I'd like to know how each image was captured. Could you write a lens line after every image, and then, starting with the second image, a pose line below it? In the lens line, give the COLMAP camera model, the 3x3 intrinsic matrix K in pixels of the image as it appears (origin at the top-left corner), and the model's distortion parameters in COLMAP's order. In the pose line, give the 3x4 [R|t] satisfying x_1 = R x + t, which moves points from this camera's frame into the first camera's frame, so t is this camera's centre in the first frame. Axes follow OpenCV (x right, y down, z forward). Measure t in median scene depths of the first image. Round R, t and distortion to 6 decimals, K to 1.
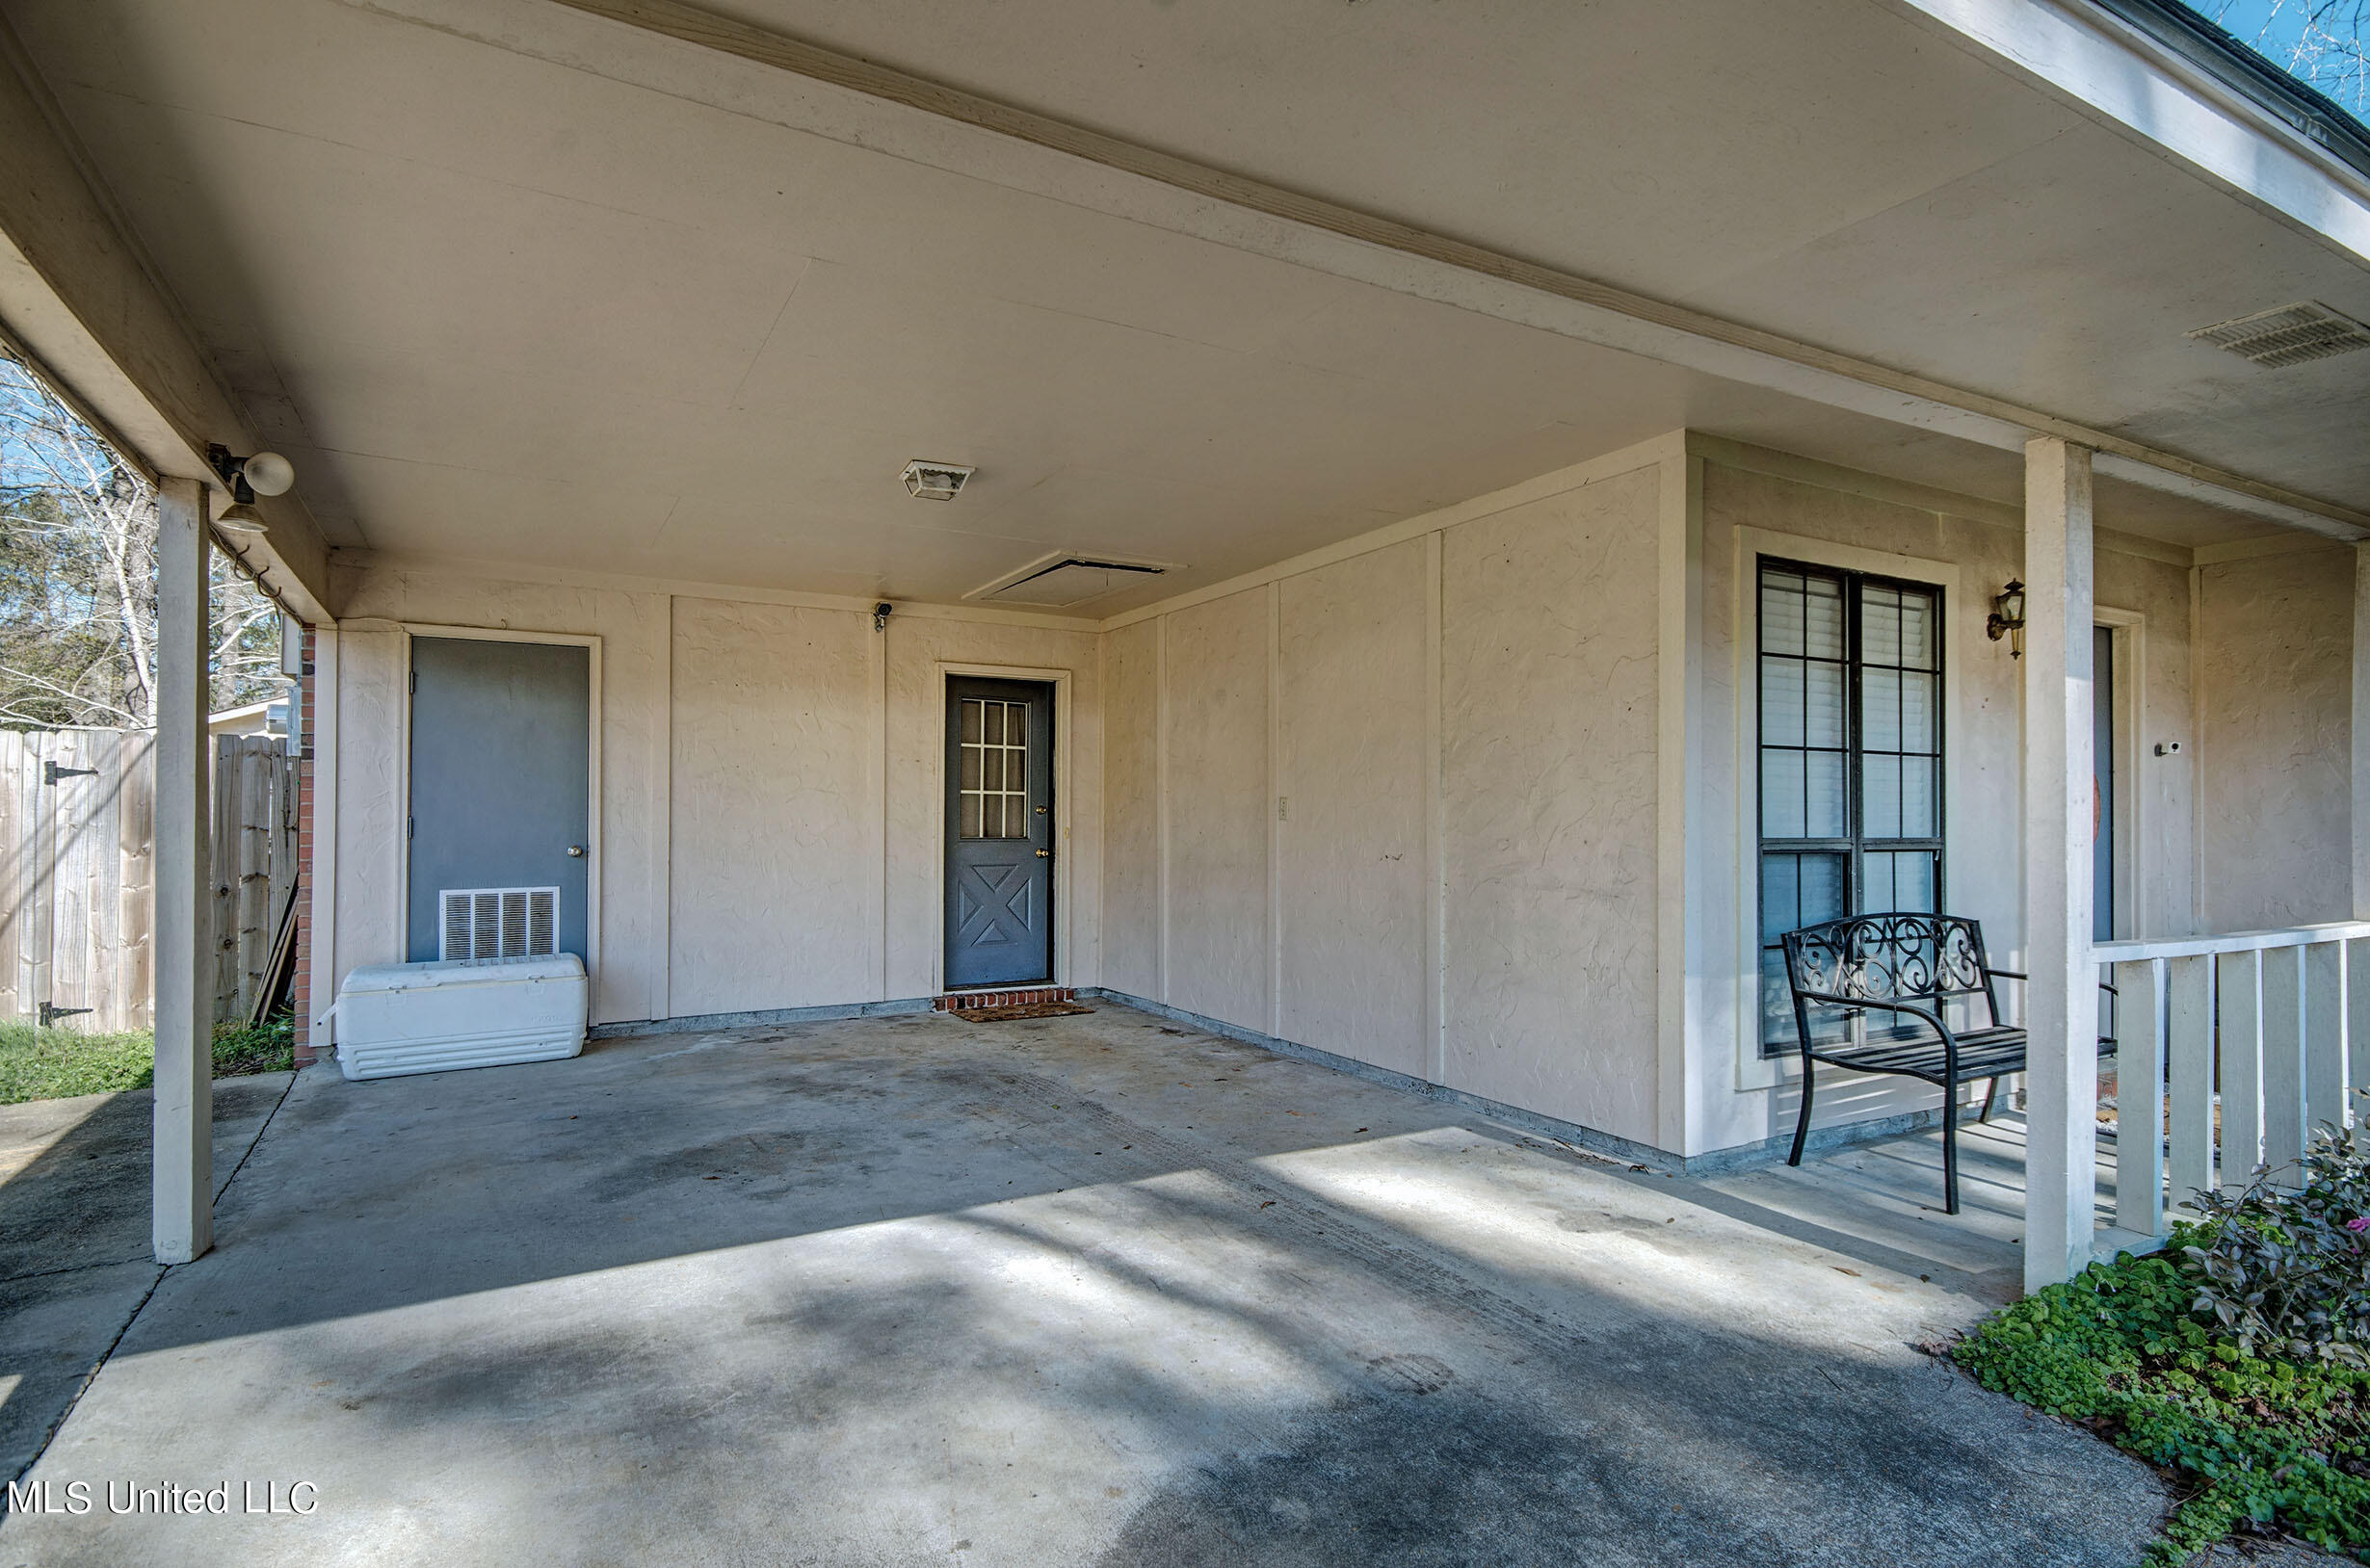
lens RADIAL K [[1217.3, 0, 1178.8], [0, 1217.3, 798.9], [0, 0, 1]] dist [-0.004472, 0.000066]
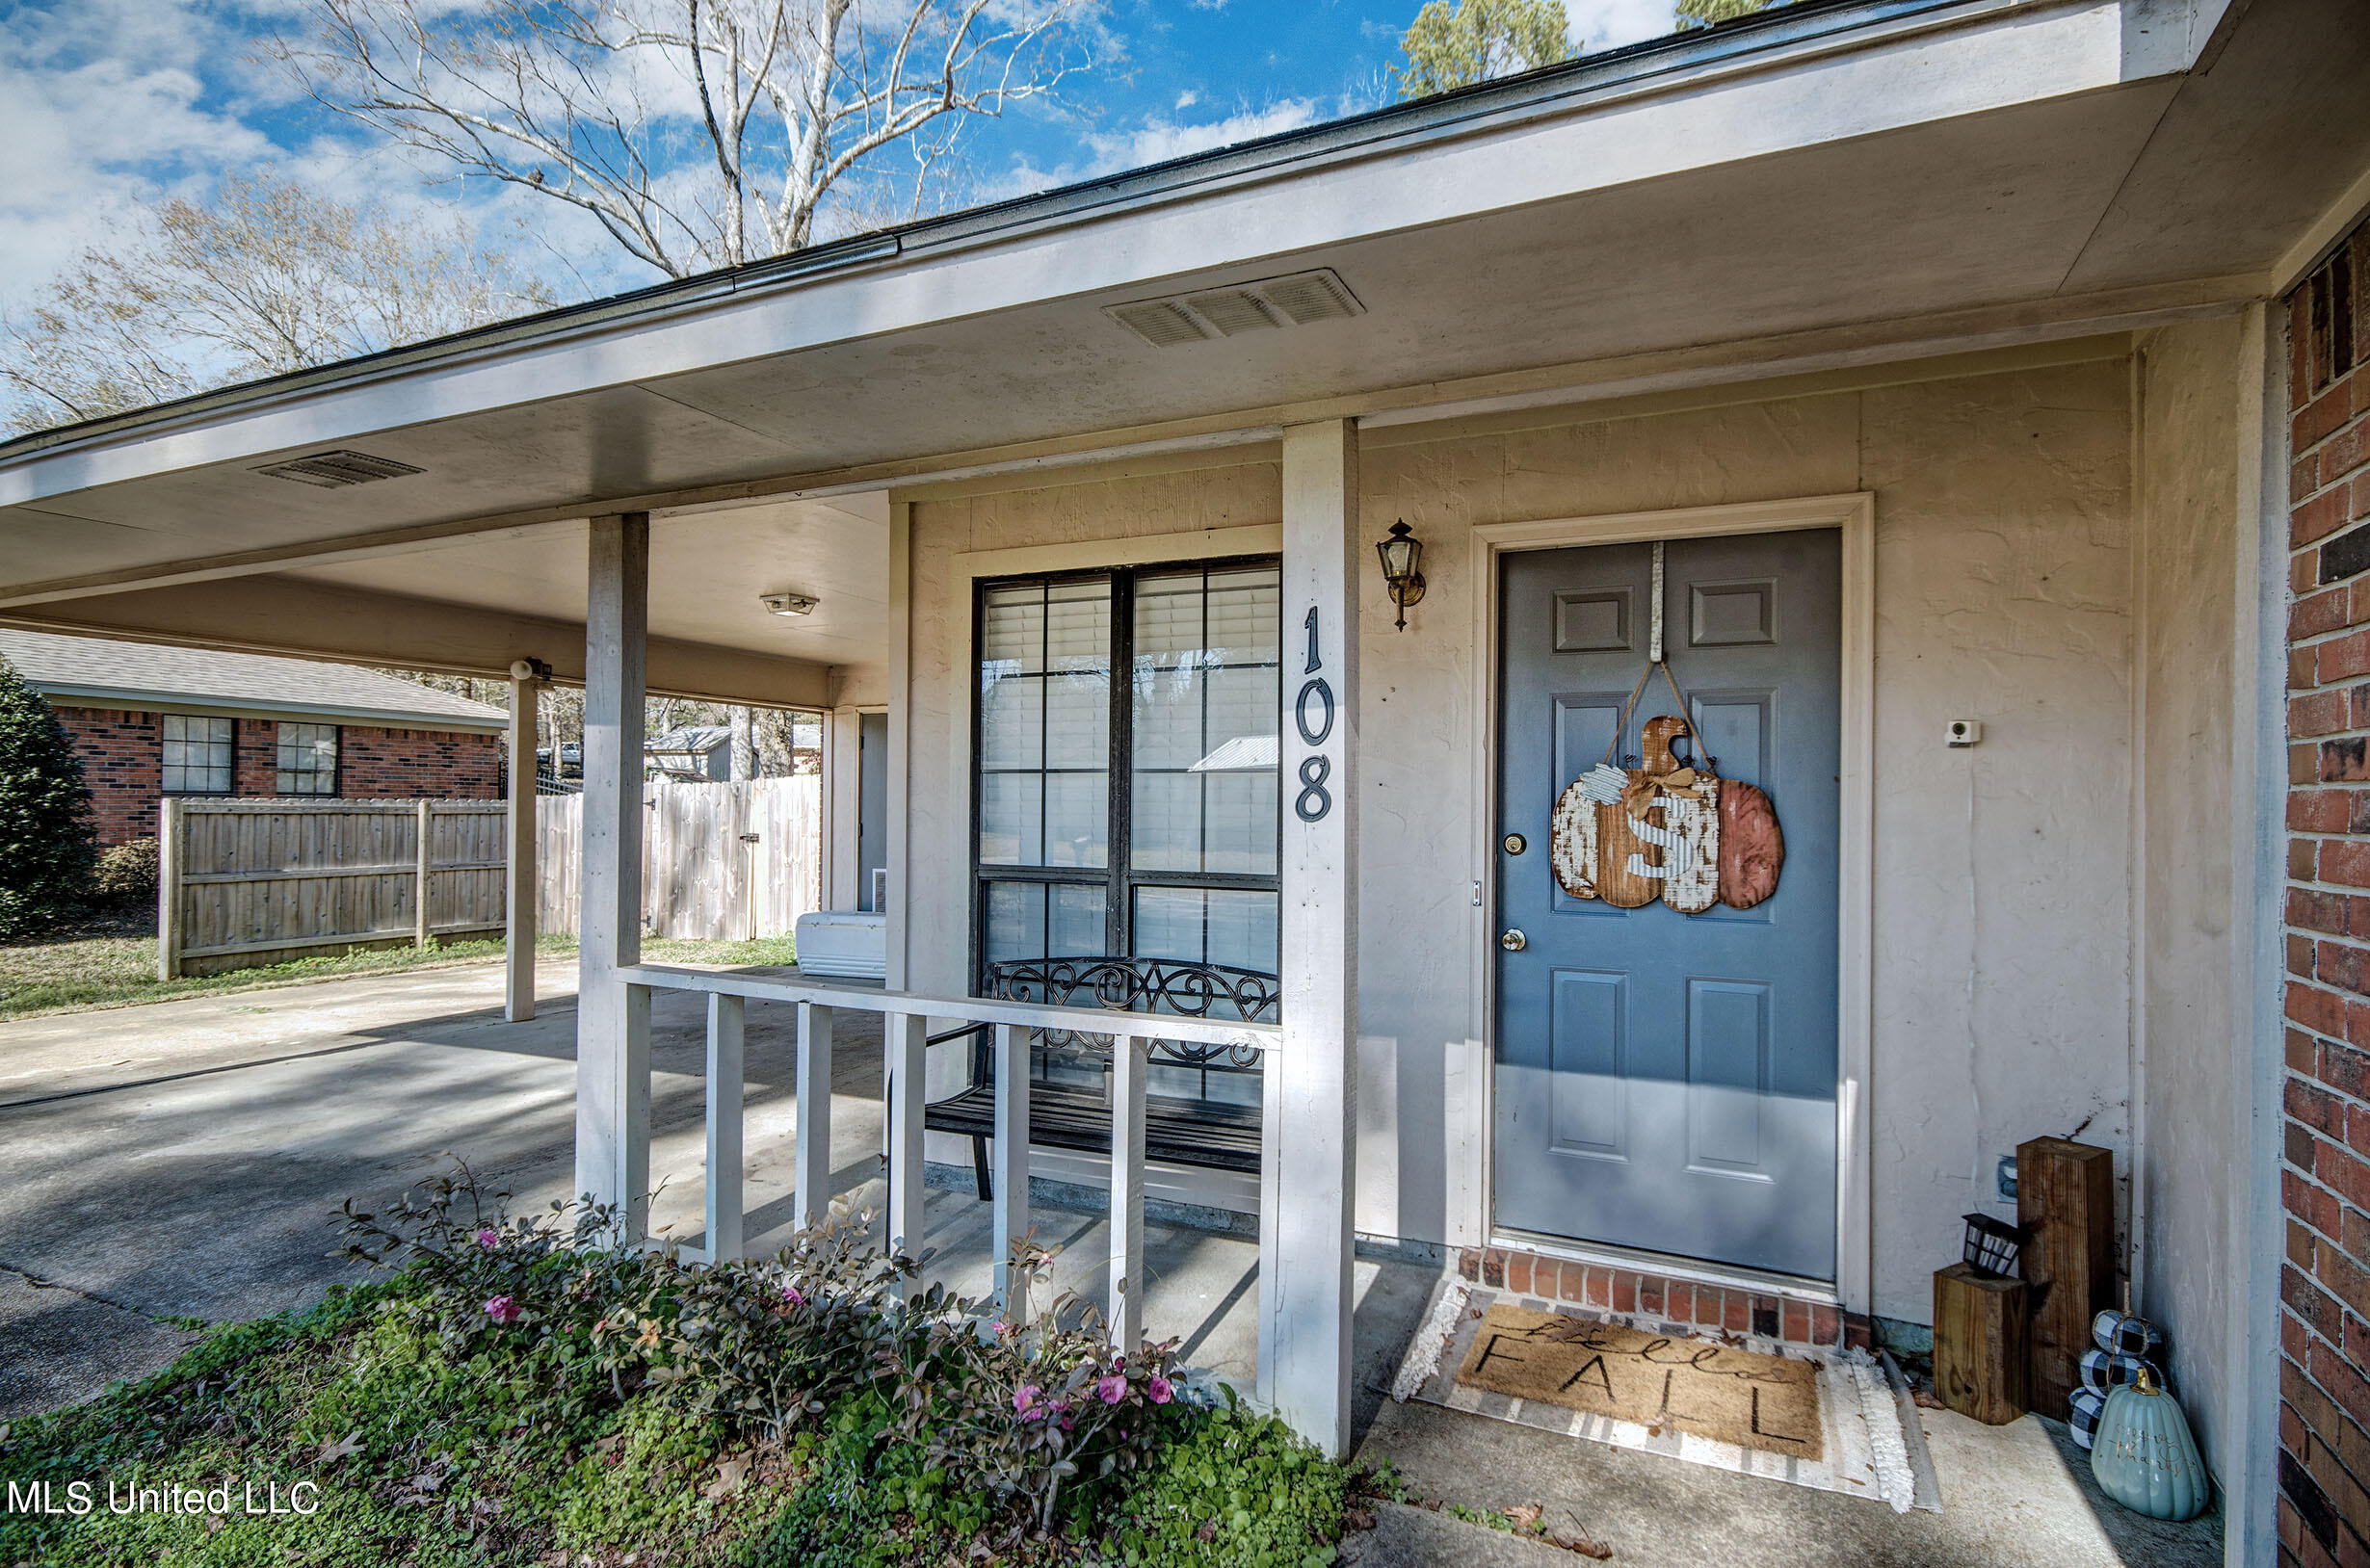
lens RADIAL K [[1217.3, 0, 1179.3], [0, 1217.3, 788.7], [0, 0, 1]] dist [-0.004472, 0.000066]
pose [[0.578898, -0.015684, -0.815249, 1.293066], [0.010125, 0.999876, -0.012046, -0.014054], [0.815337, -0.001281, 0.578985, 0.521434]]
